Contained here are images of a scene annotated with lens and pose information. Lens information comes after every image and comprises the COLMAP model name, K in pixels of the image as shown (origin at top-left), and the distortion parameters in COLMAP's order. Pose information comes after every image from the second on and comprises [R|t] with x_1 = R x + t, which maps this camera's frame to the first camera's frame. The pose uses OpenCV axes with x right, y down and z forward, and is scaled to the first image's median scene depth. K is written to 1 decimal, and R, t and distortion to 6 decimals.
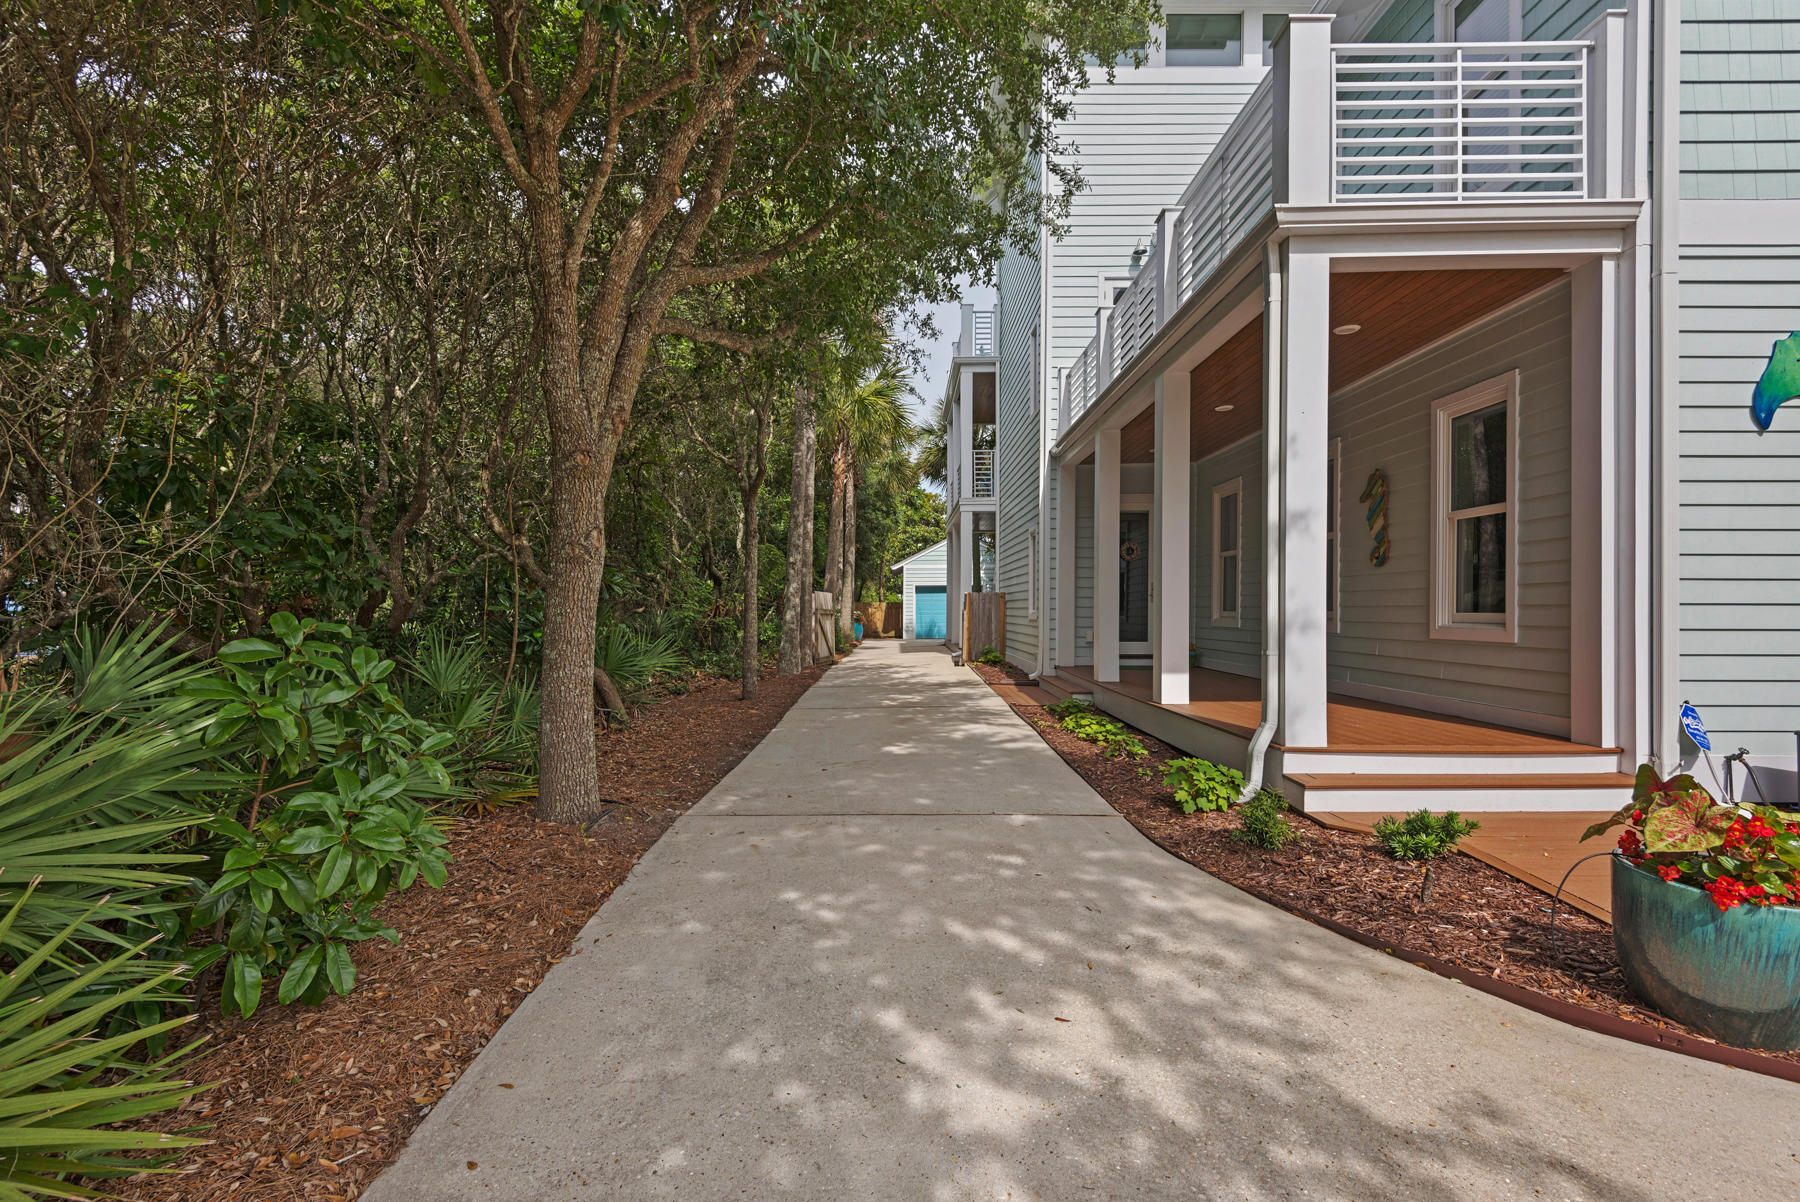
lens RADIAL K [[821.6, 0, 892.2], [0, 821.6, 609.0], [0, 0, 1]] dist [0.012010, -0.005652]
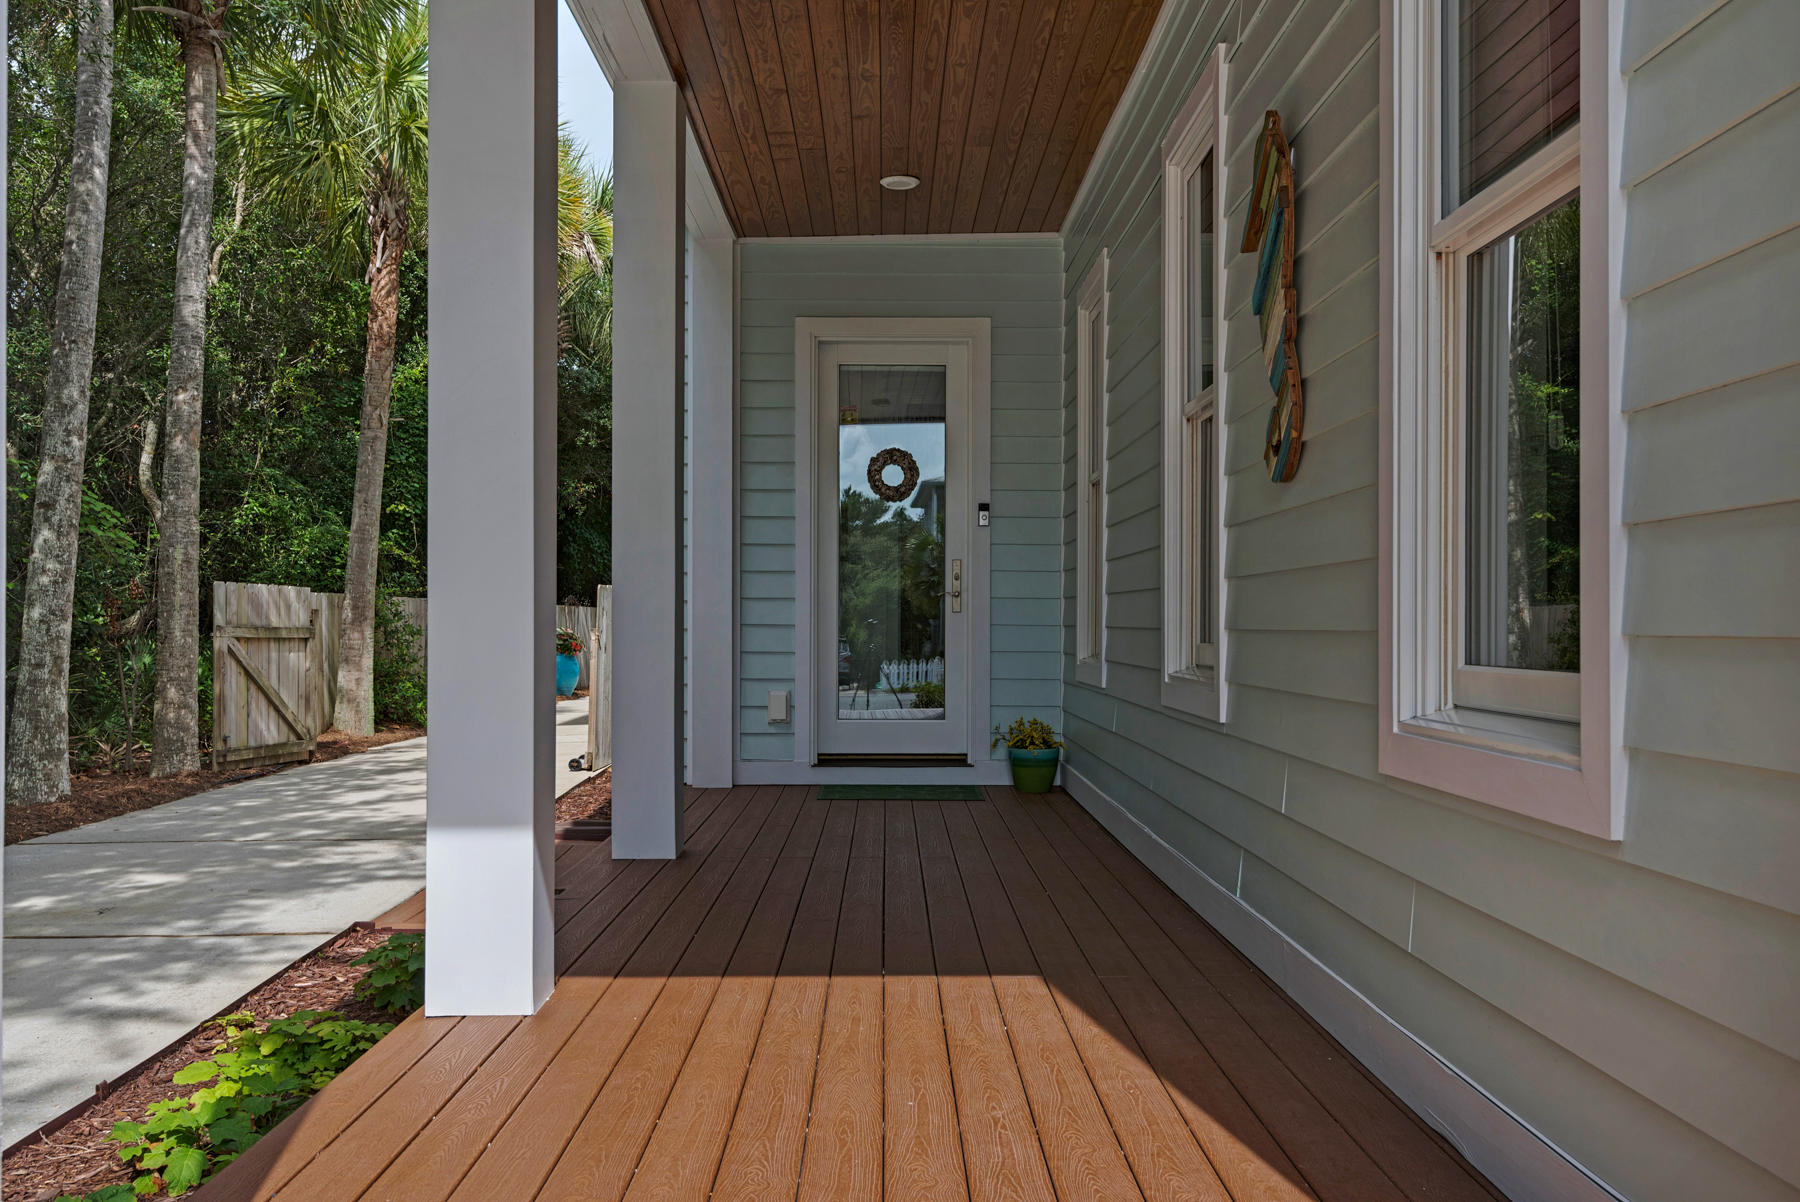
lens RADIAL K [[1509.7, 0, 896.6], [0, 1509.7, 613.0], [0, 0, 1]] dist [0.005264, -0.000309]
pose [[0.999857, 0.001519, 0.016828, 0.345855], [-0.001376, 0.999963, -0.008485, -0.003938], [-0.016841, 0.008461, 0.999822, 0.391087]]
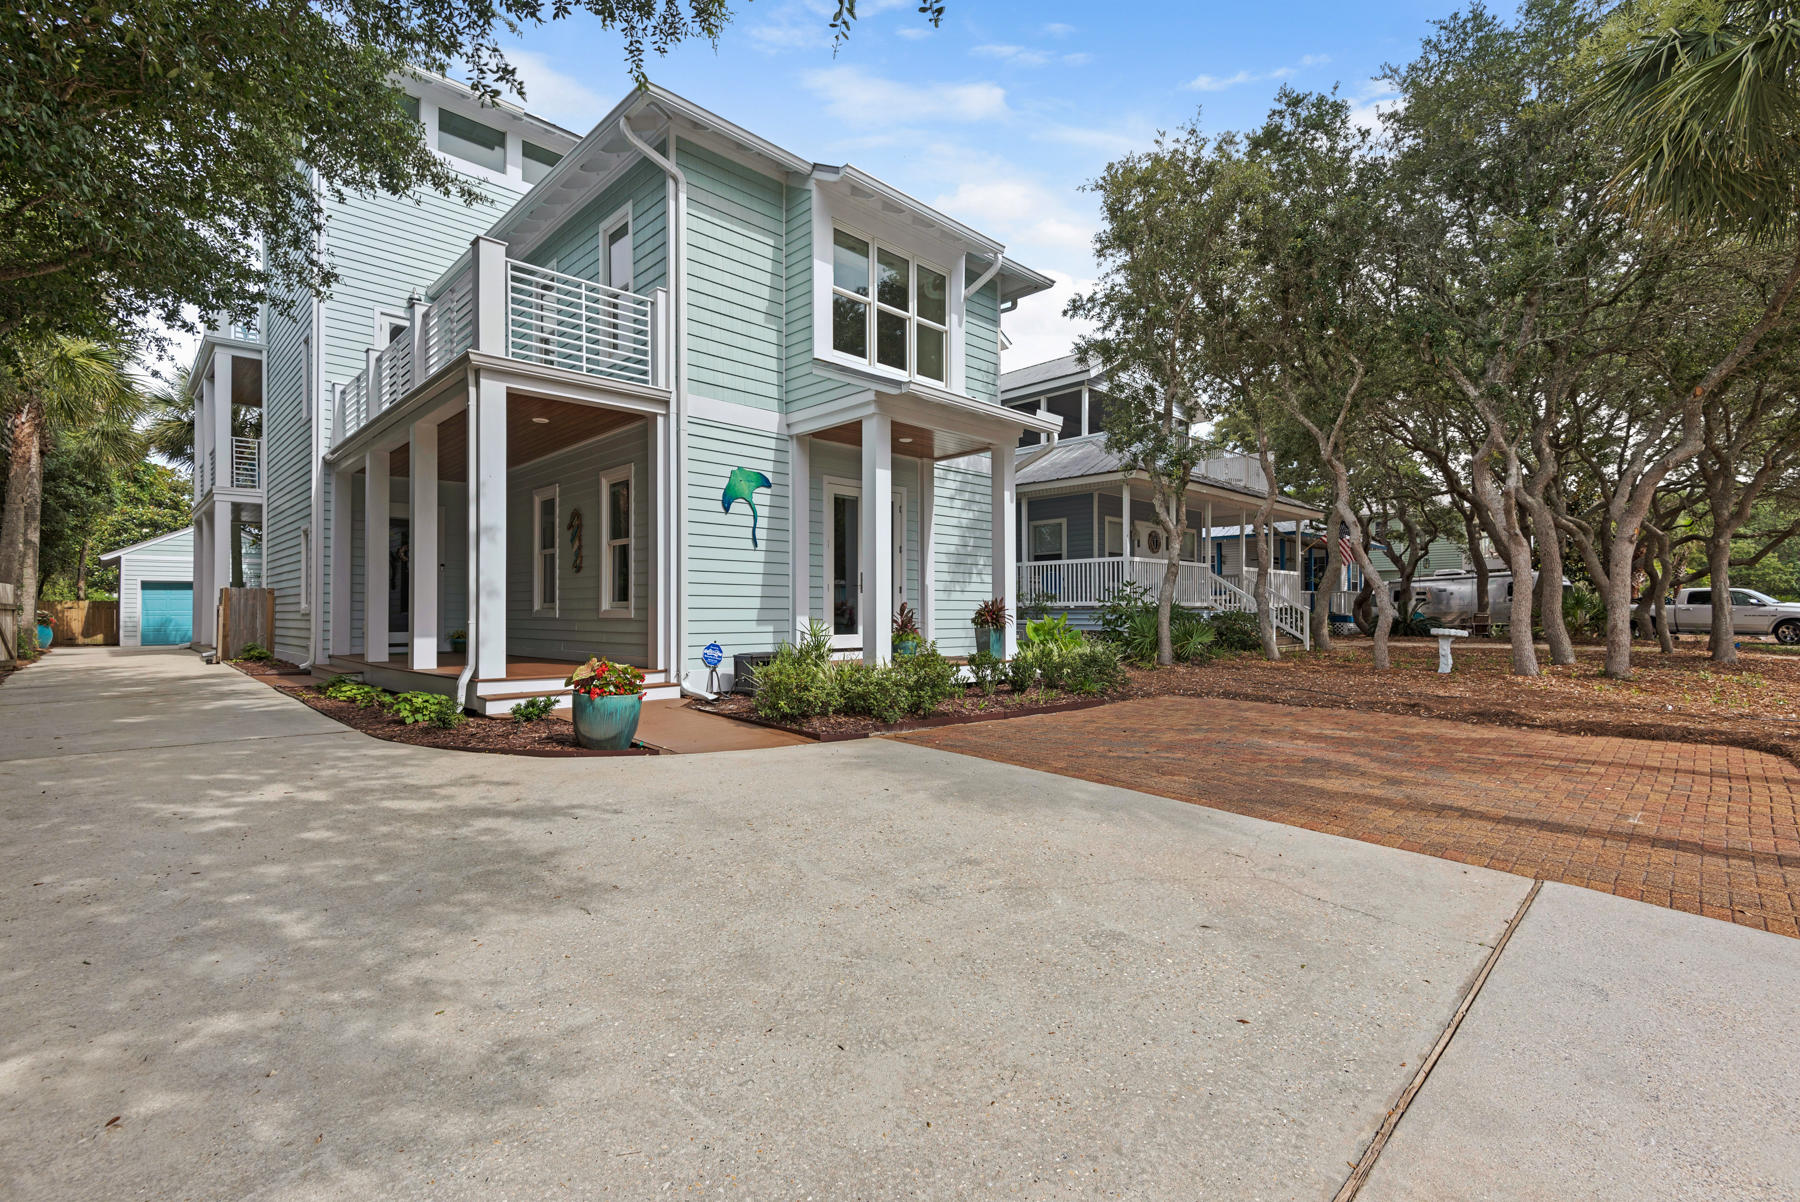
lens RADIAL K [[821.6, 0, 899.9], [0, 821.6, 614.0], [0, 0, 1]] dist [0.012010, -0.005652]
pose [[0.711803, 0.002321, 0.702375, -0.037791], [-0.000839, 0.999997, -0.002454, 0.020556], [-0.702379, 0.001157, 0.711803, -0.375283]]
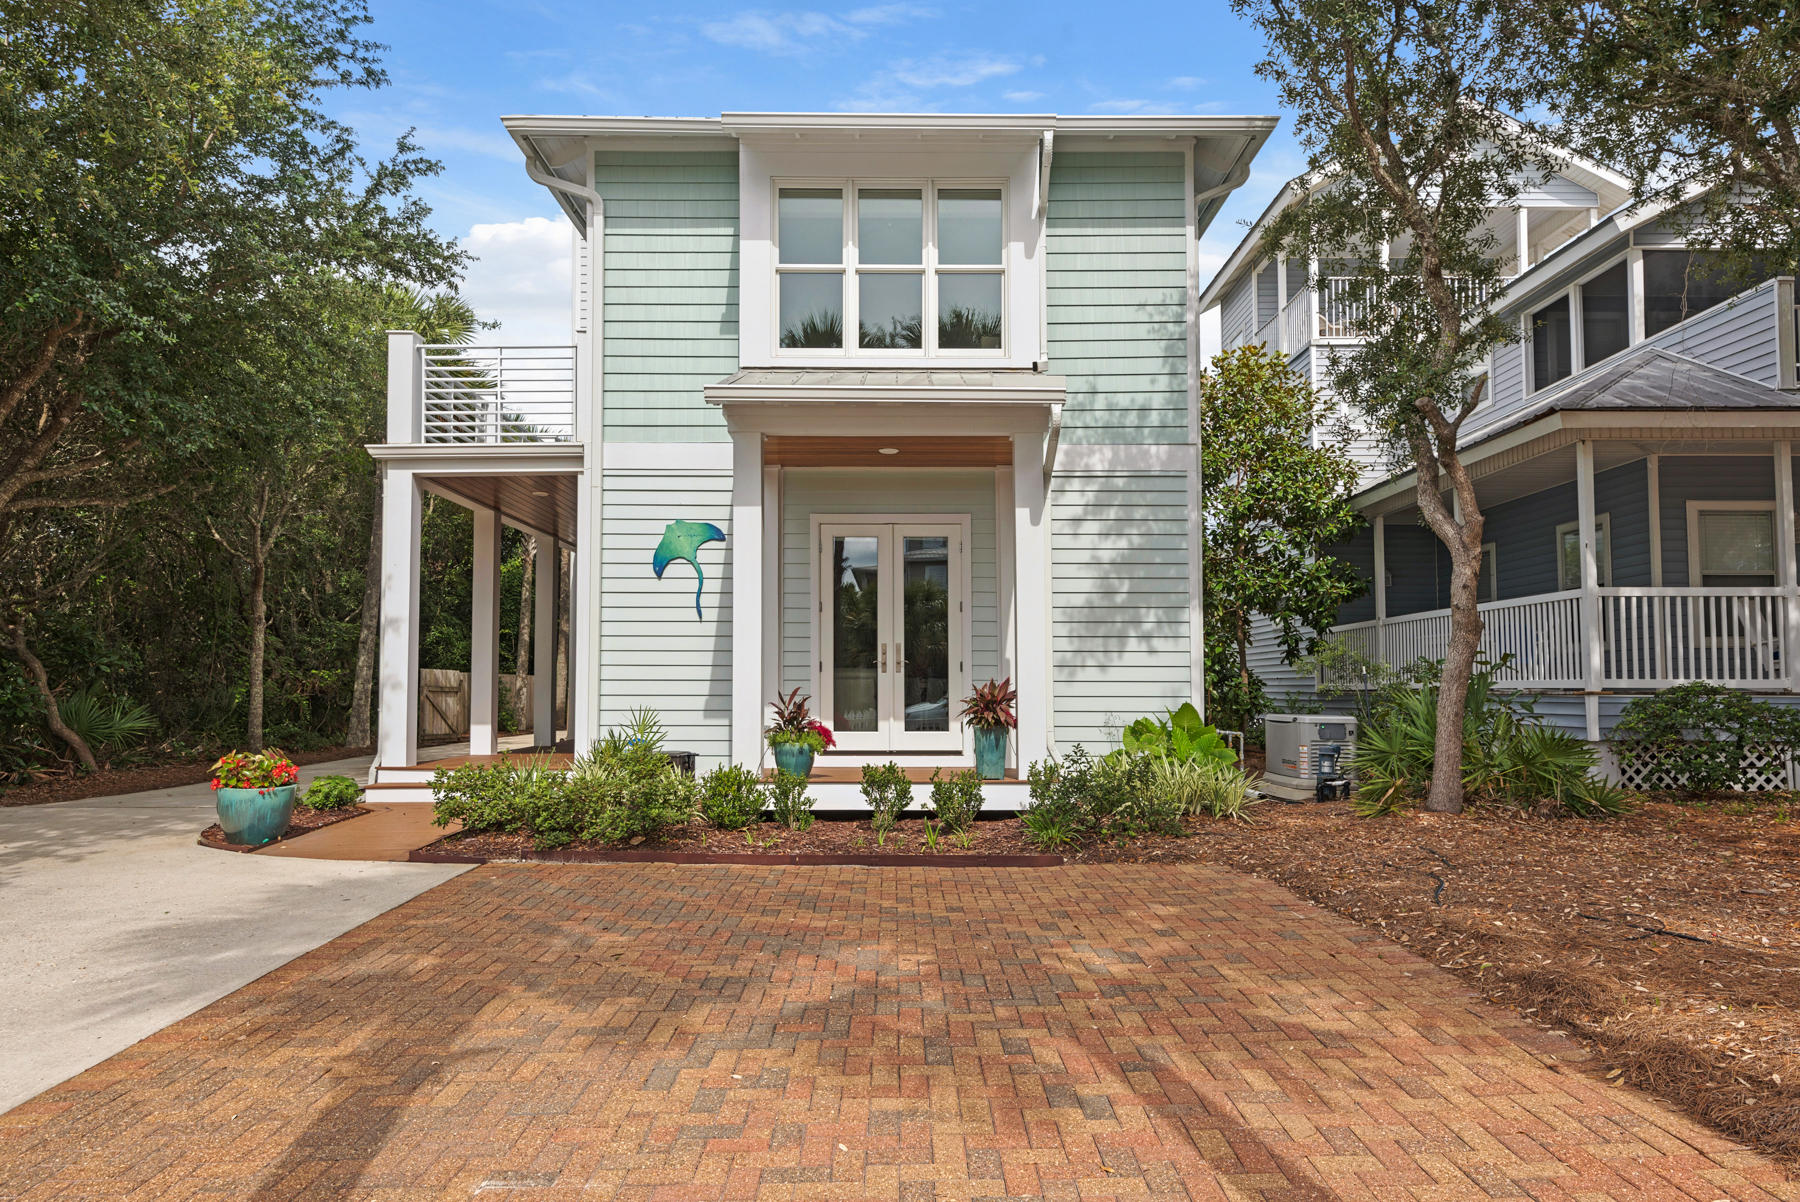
lens RADIAL K [[1127.0, 0, 911.2], [0, 1127.0, 639.7], [0, 0, 1]] dist [0.029267, -0.008255]
pose [[0.999988, 0.004590, 0.001405, 0.773573], [-0.004517, 0.998833, -0.048084, 0.009253], [-0.001624, 0.048077, 0.998842, -0.637833]]
